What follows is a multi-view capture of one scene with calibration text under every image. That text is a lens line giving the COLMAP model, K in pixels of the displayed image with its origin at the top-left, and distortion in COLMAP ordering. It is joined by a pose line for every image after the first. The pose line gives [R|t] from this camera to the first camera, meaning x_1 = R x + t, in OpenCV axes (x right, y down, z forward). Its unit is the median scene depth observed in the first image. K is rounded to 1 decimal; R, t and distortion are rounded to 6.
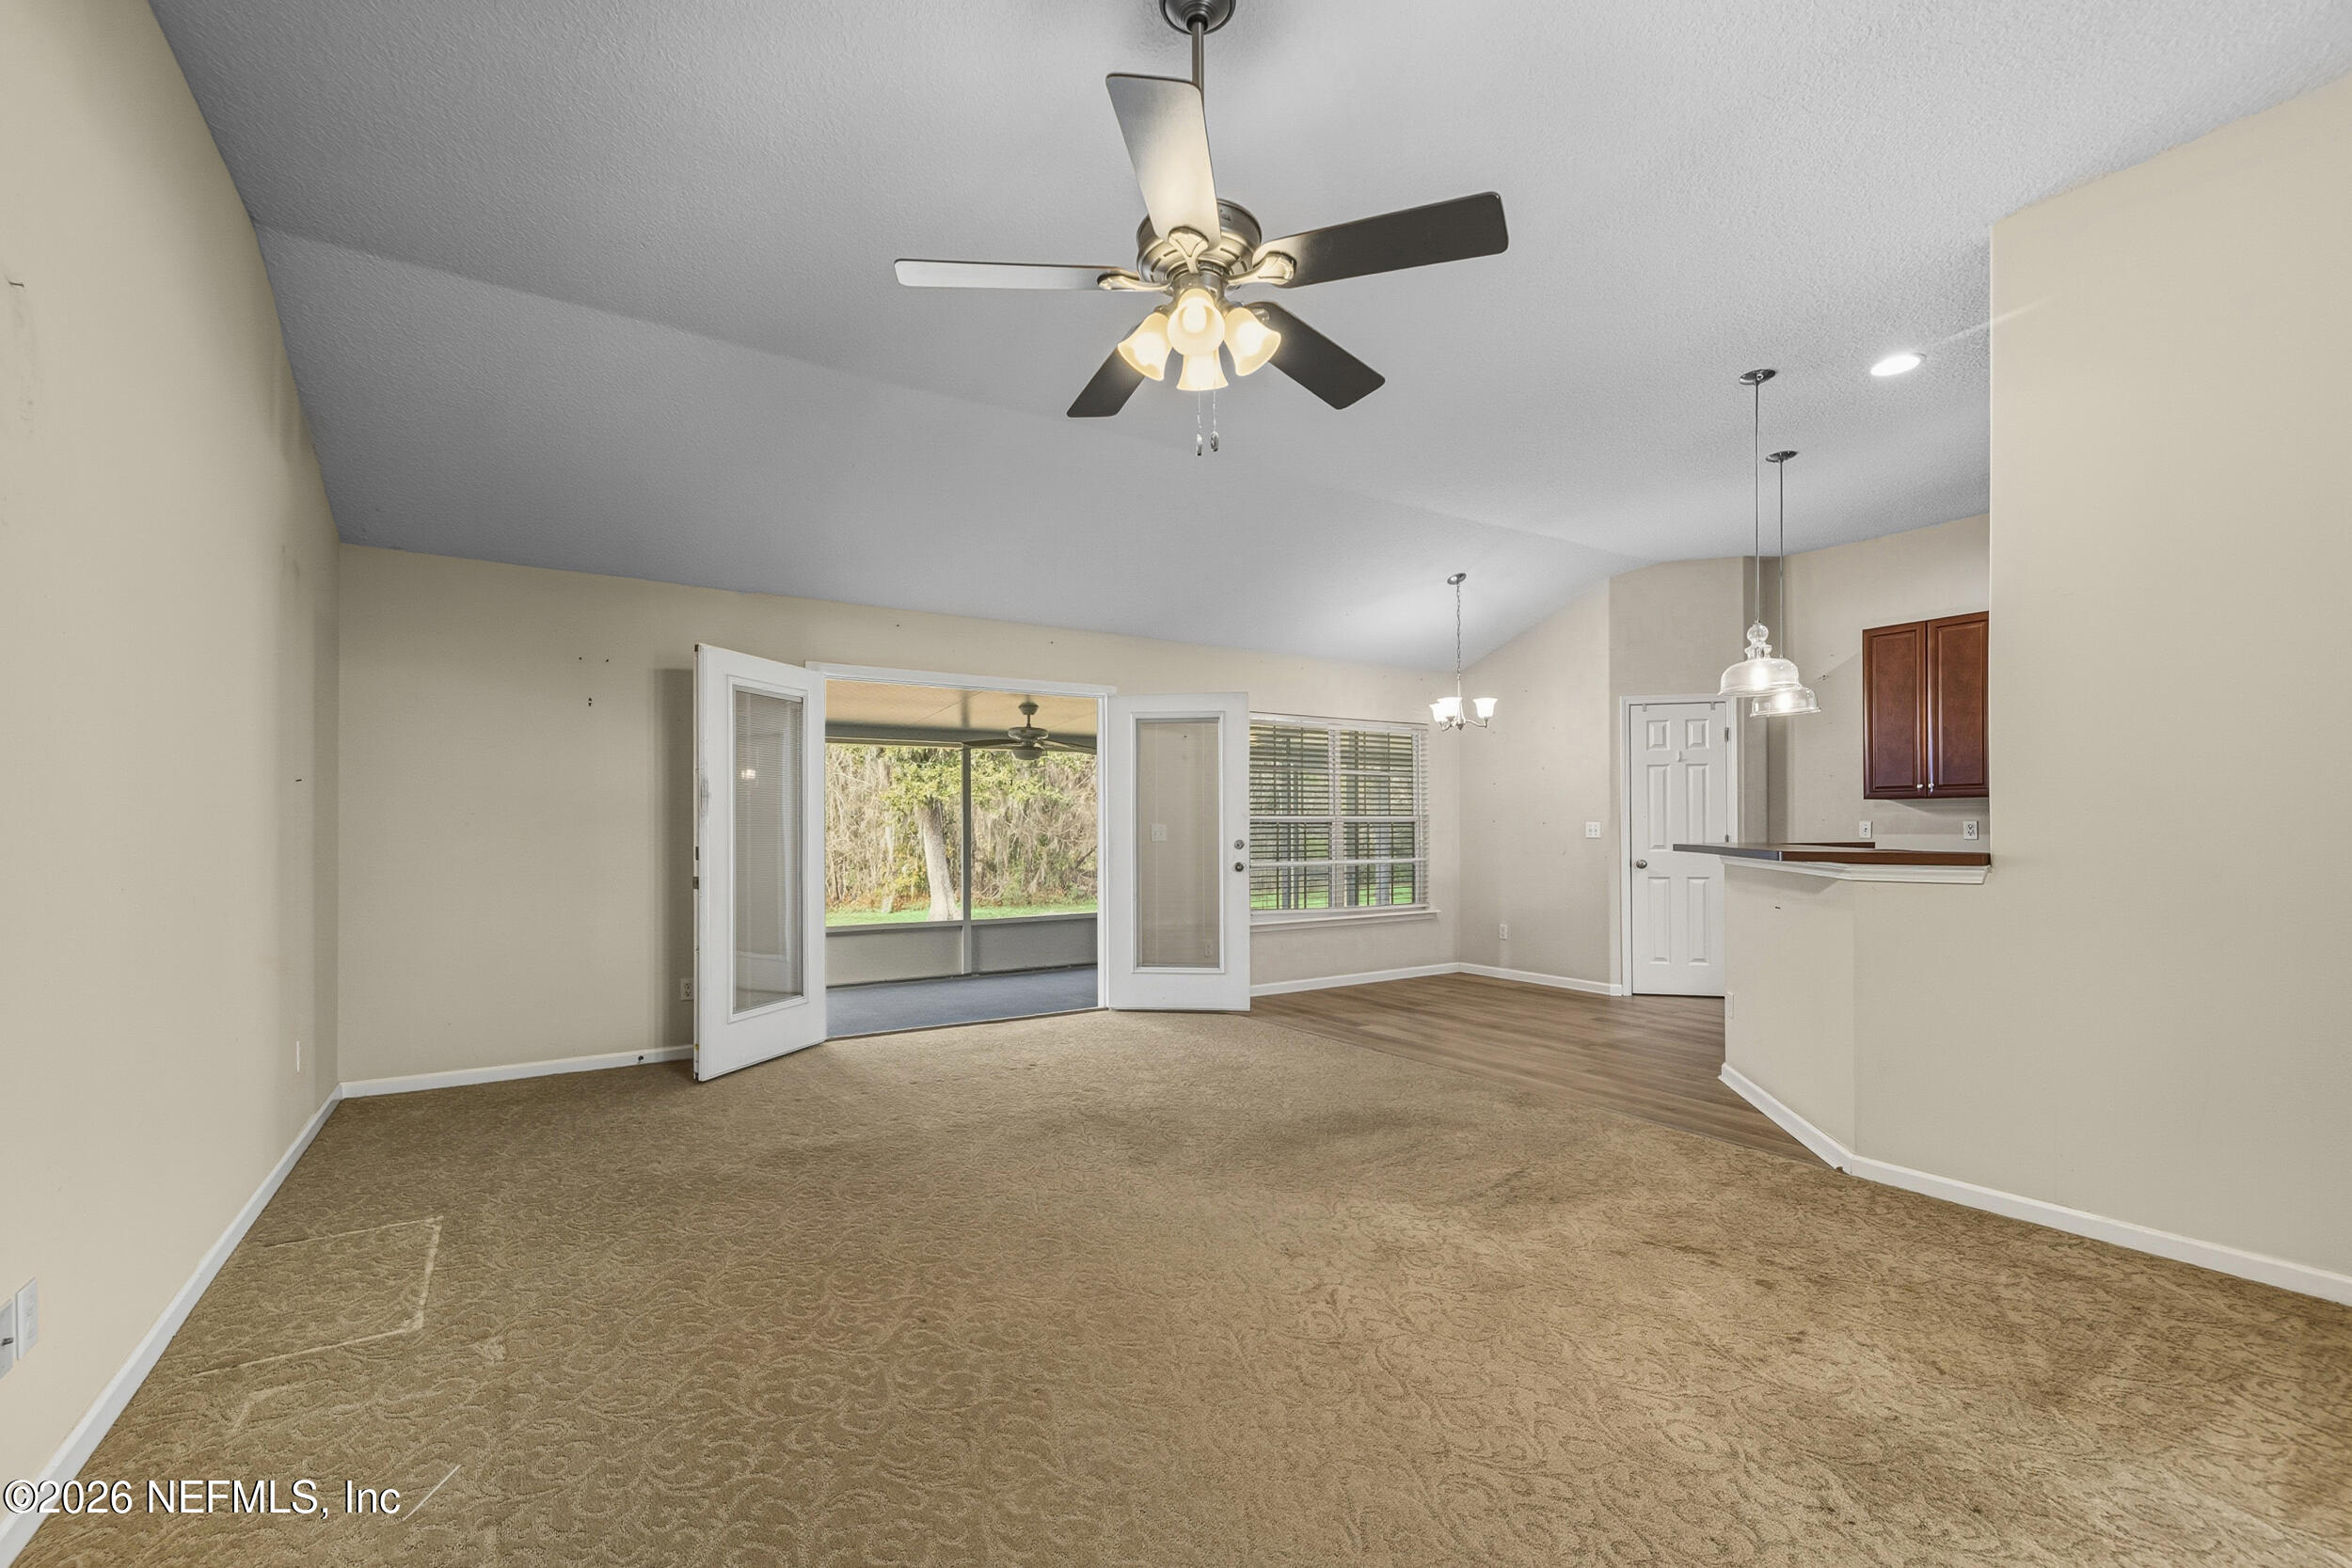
lens RADIAL K [[996.8, 0, 1151.3], [0, 996.8, 818.5], [0, 0, 1]] dist [0.001683, -0.000442]
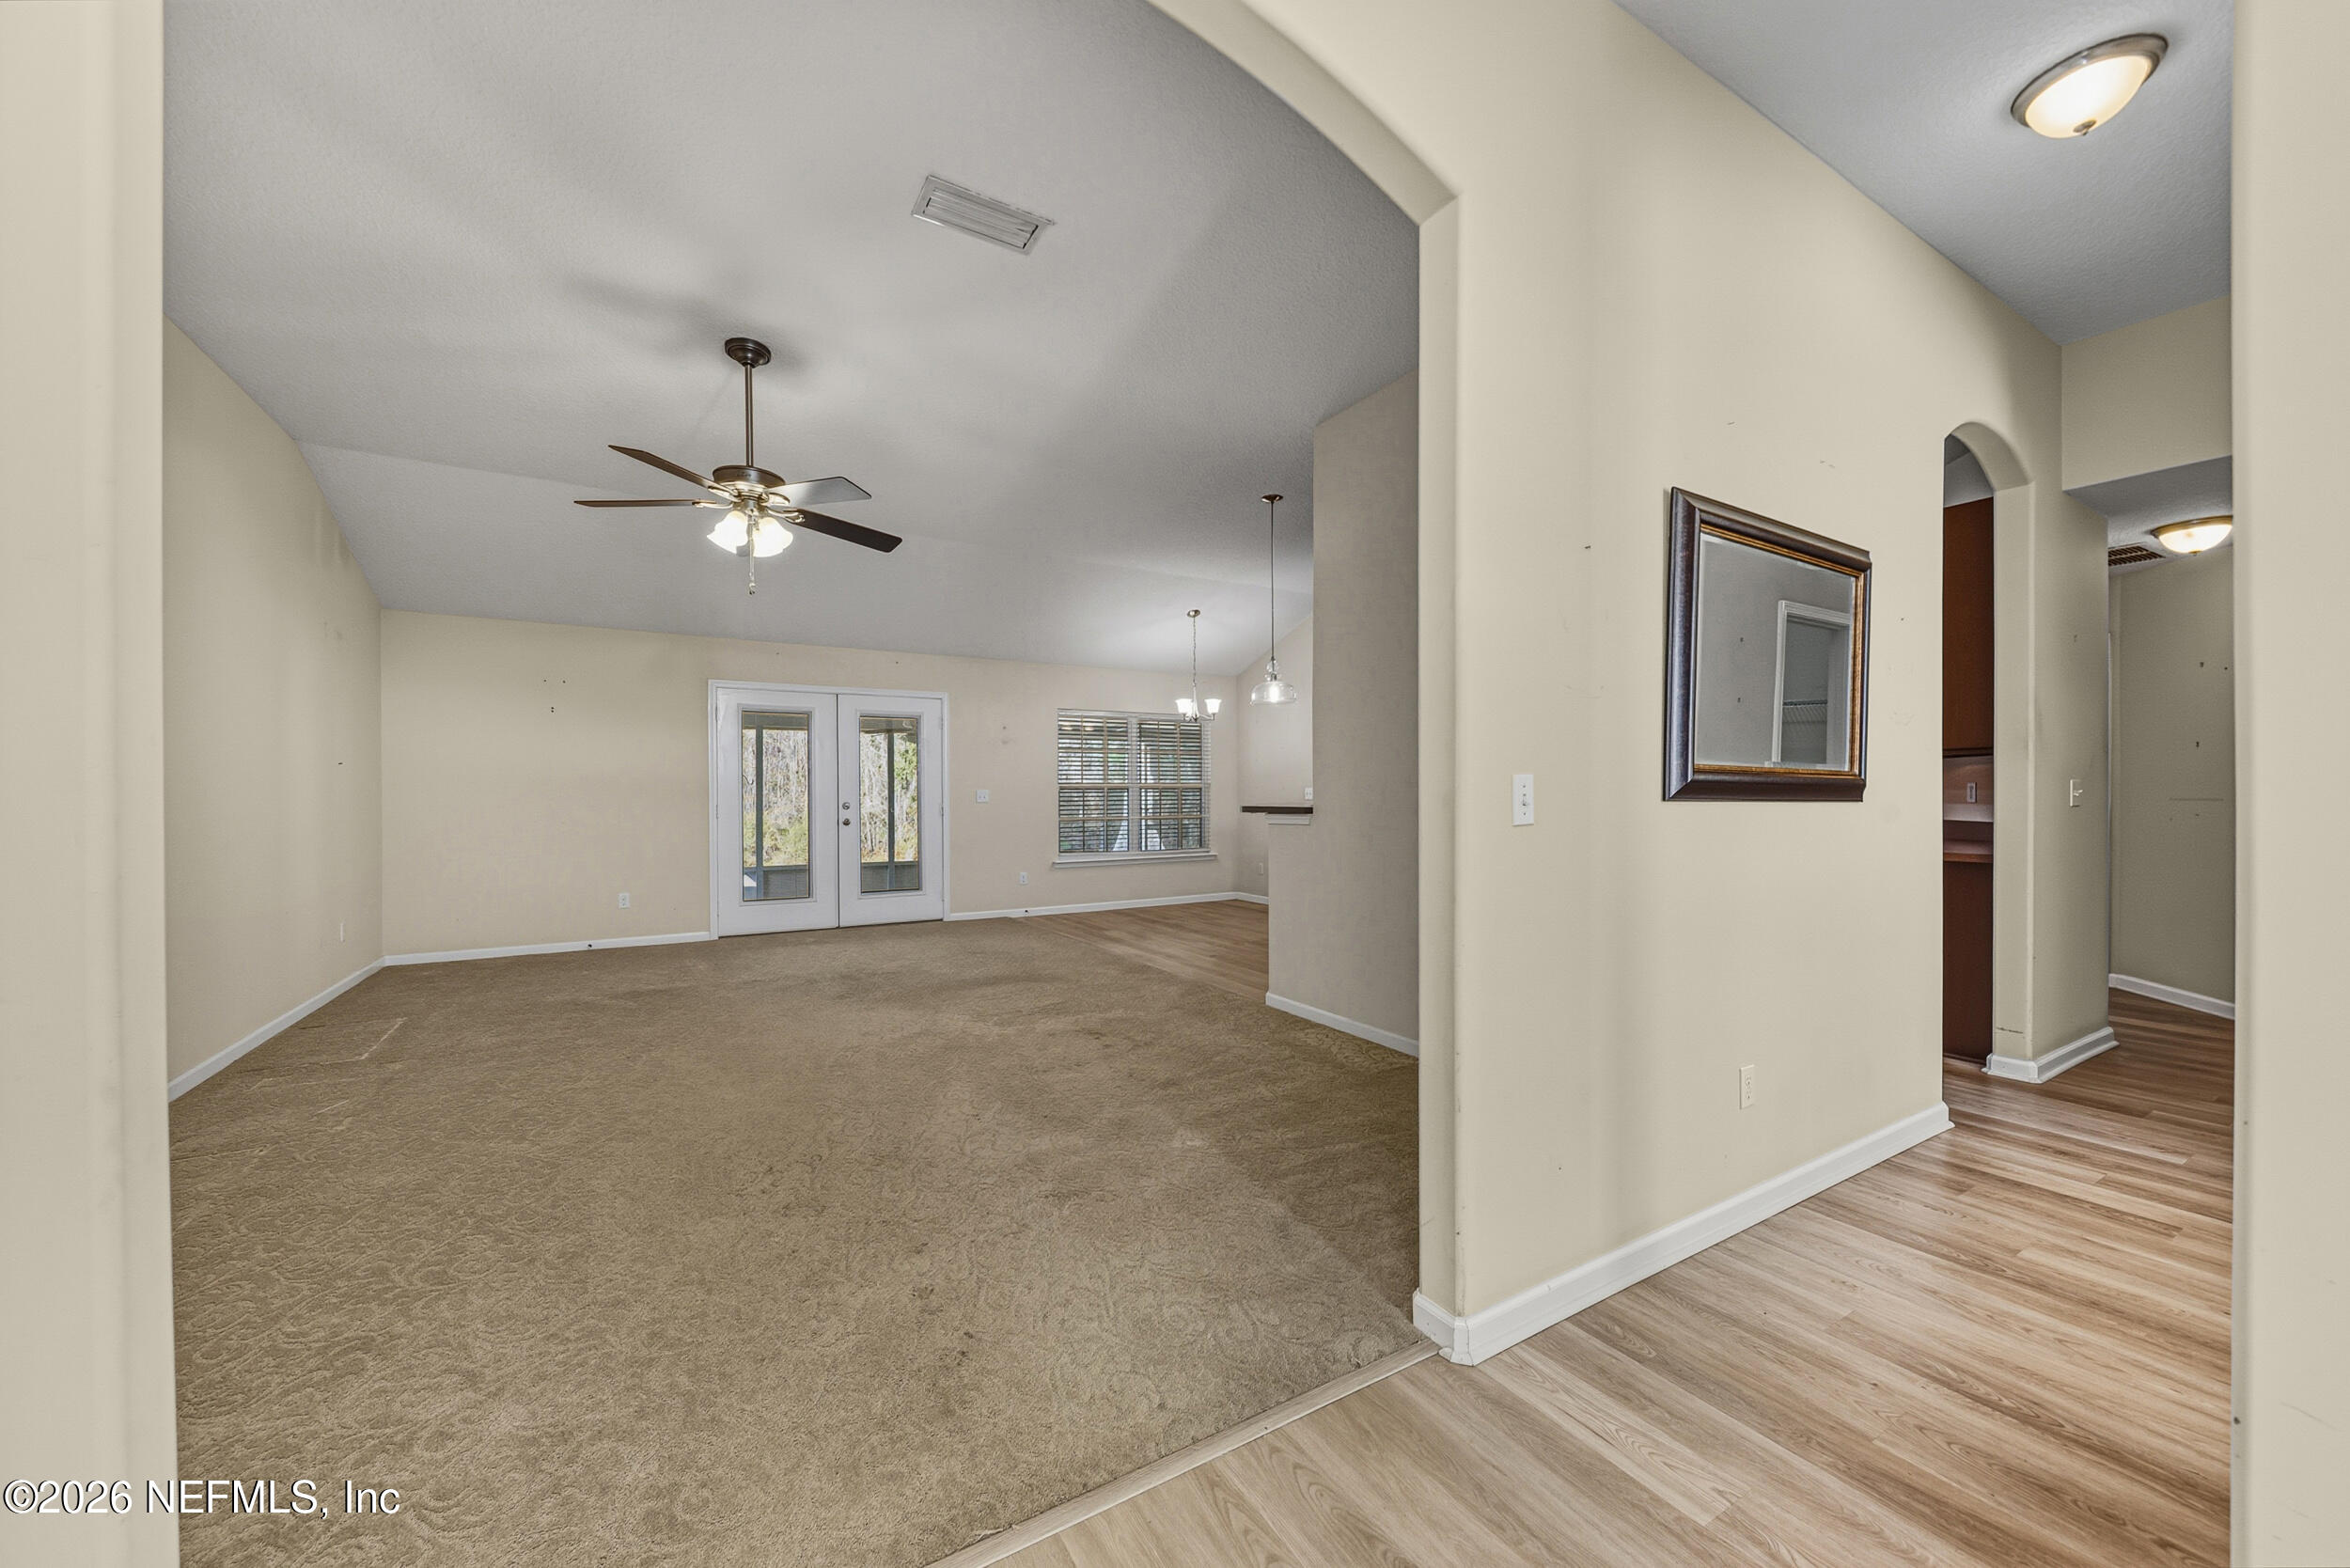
lens RADIAL K [[861.7, 0, 1164.4], [0, 861.7, 794.1], [0, 0, 1]] dist [-0.000433, -0.000020]
pose [[0.999699, -0.001104, -0.024498, 0.323844], [0.001360, 0.999945, 0.010429, -0.000873], [0.024485, -0.010459, 0.999645, -0.230590]]
